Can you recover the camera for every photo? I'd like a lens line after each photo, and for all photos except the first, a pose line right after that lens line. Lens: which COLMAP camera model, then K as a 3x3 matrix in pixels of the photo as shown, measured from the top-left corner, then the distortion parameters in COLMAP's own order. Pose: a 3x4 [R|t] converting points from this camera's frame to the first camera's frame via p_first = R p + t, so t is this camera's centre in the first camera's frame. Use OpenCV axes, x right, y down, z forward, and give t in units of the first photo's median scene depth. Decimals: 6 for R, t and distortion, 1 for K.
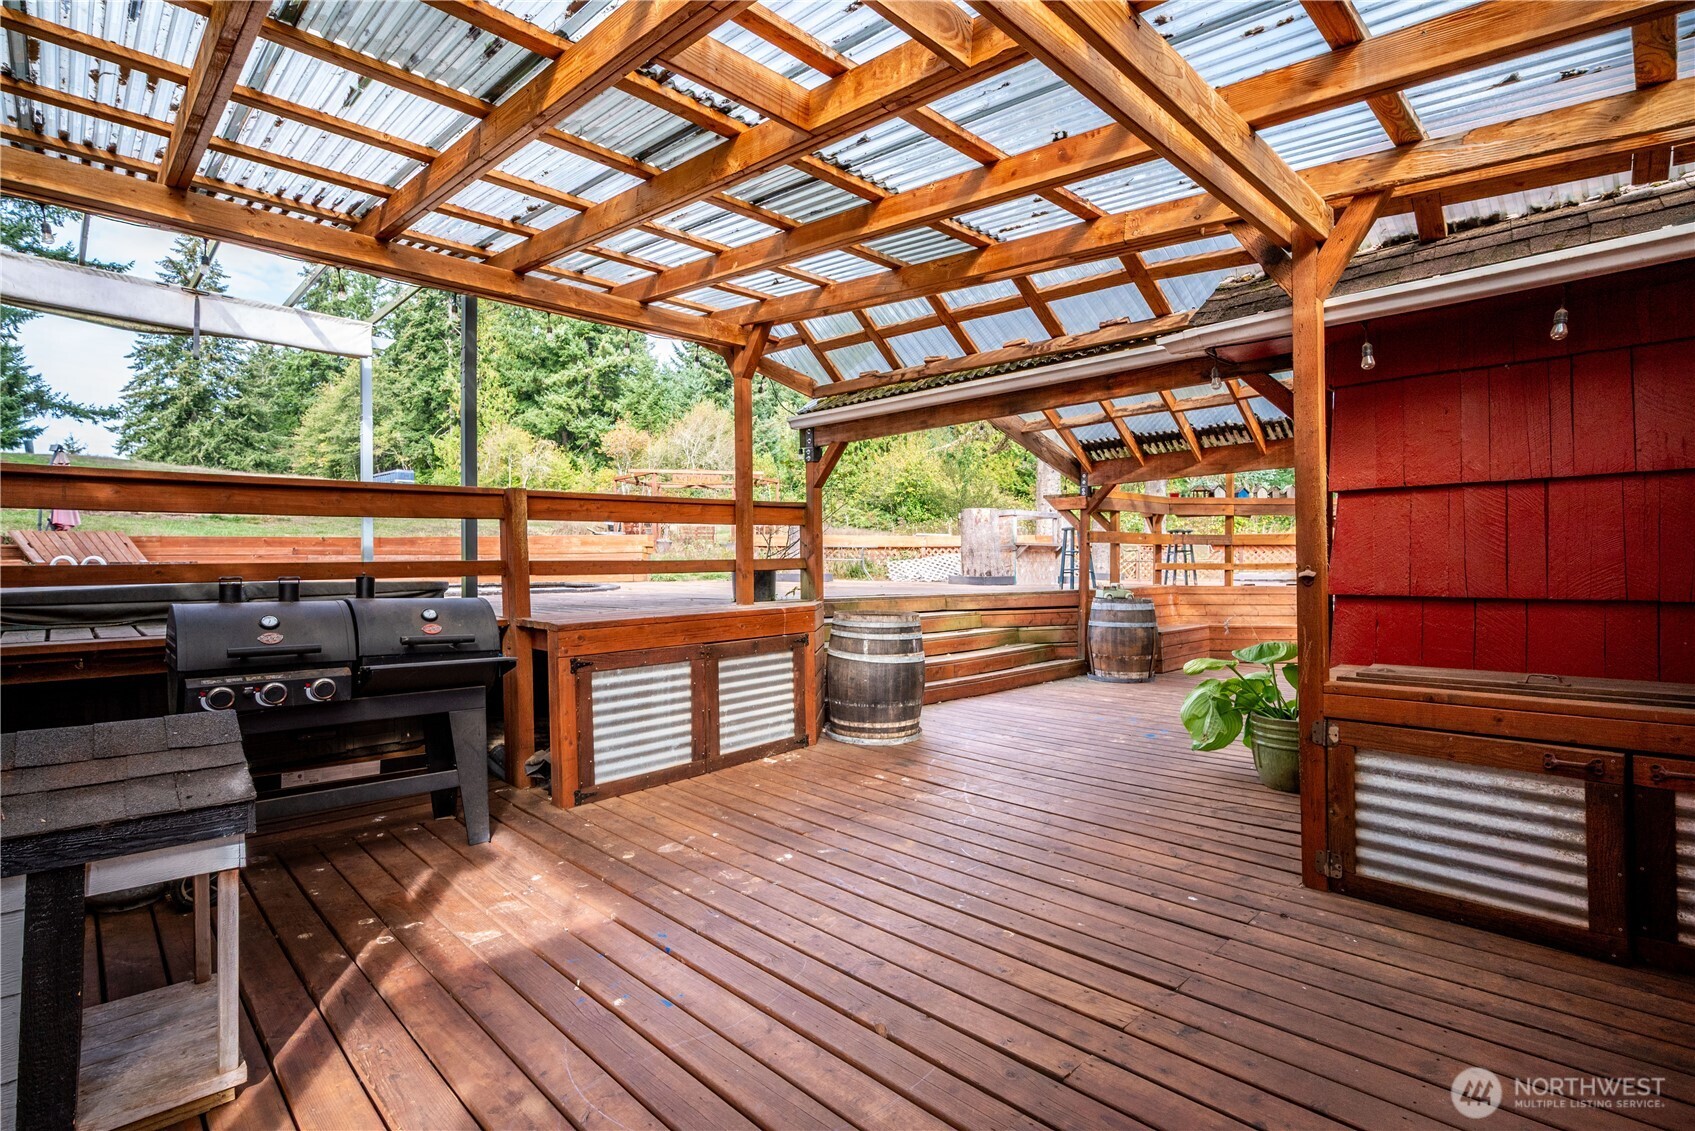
lens RADIAL K [[795.9, 0, 844.2], [0, 795.9, 559.8], [0, 0, 1]] dist [-0.004691, 0.000127]
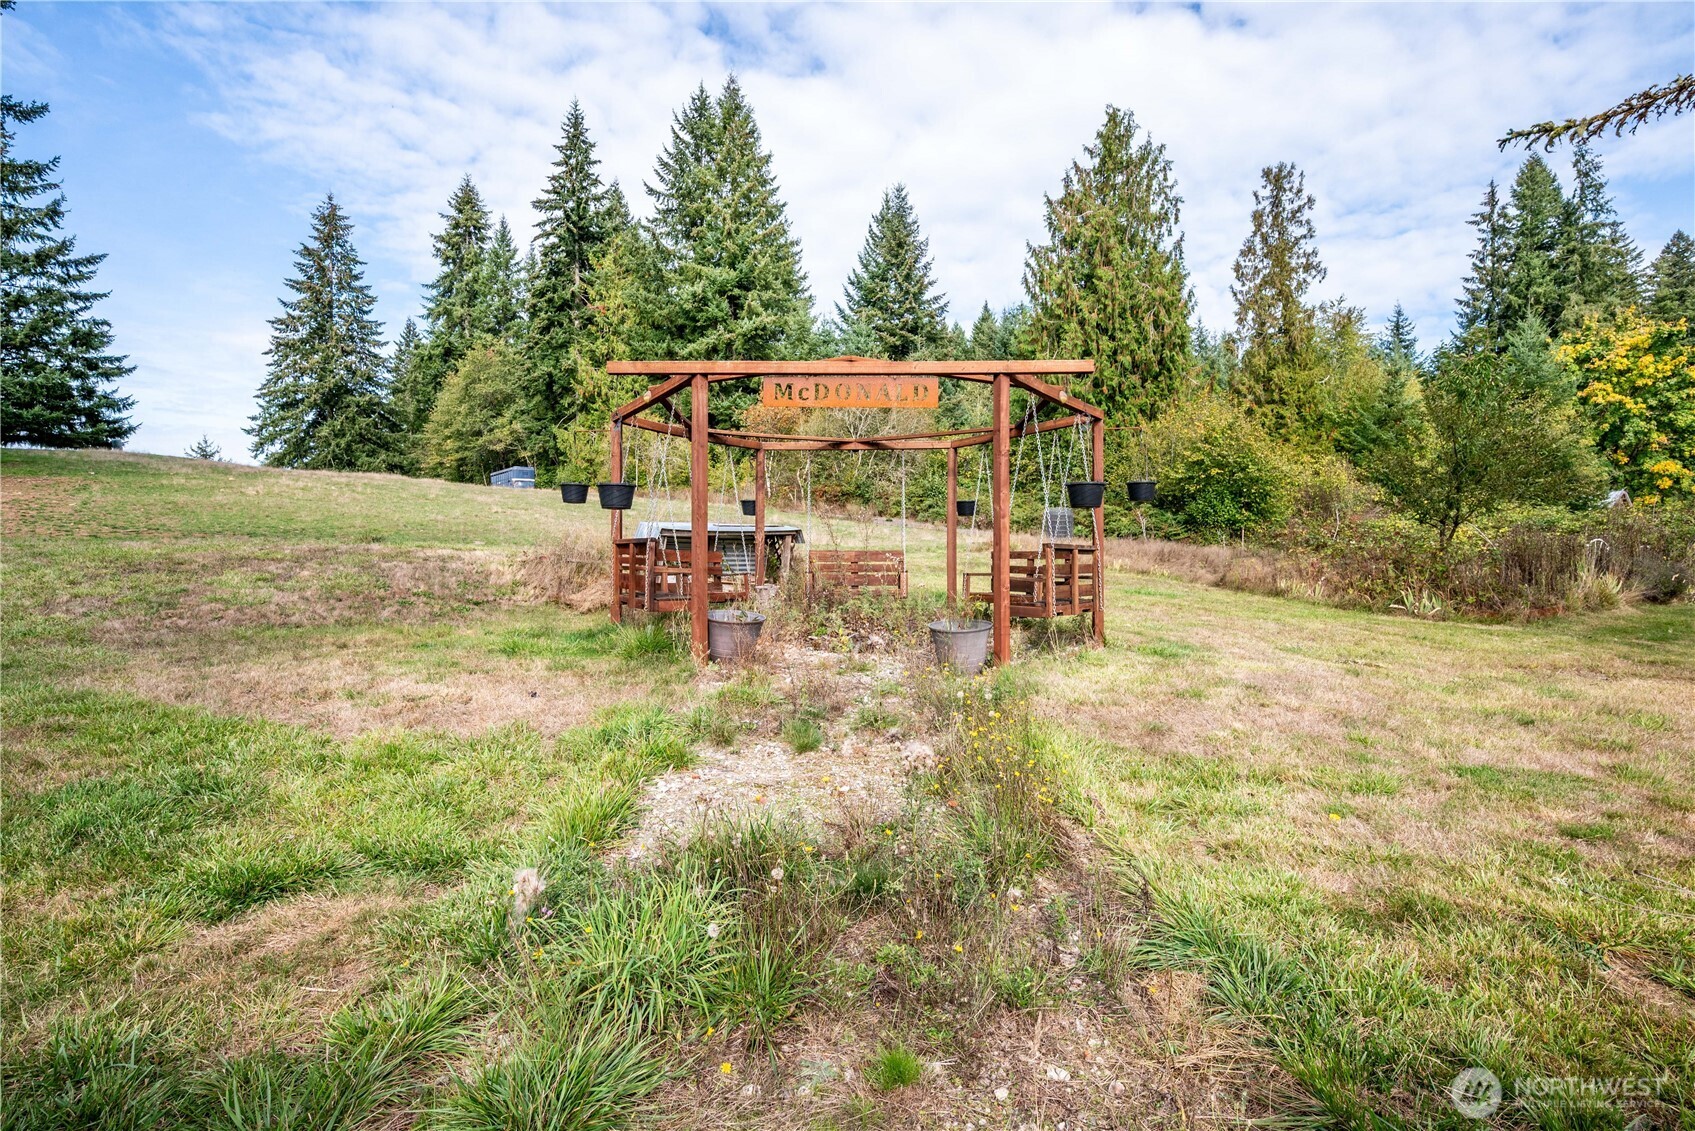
lens RADIAL K [[848.8, 0, 840.2], [0, 848.8, 561.7], [0, 0, 1]] dist [-0.002649, -0.000765]
pose [[0.977335, 0.000251, -0.211700, -0.034300], [-0.000454, 0.999999, -0.000909, -0.011524], [0.211700, 0.000984, 0.977334, 0.186942]]
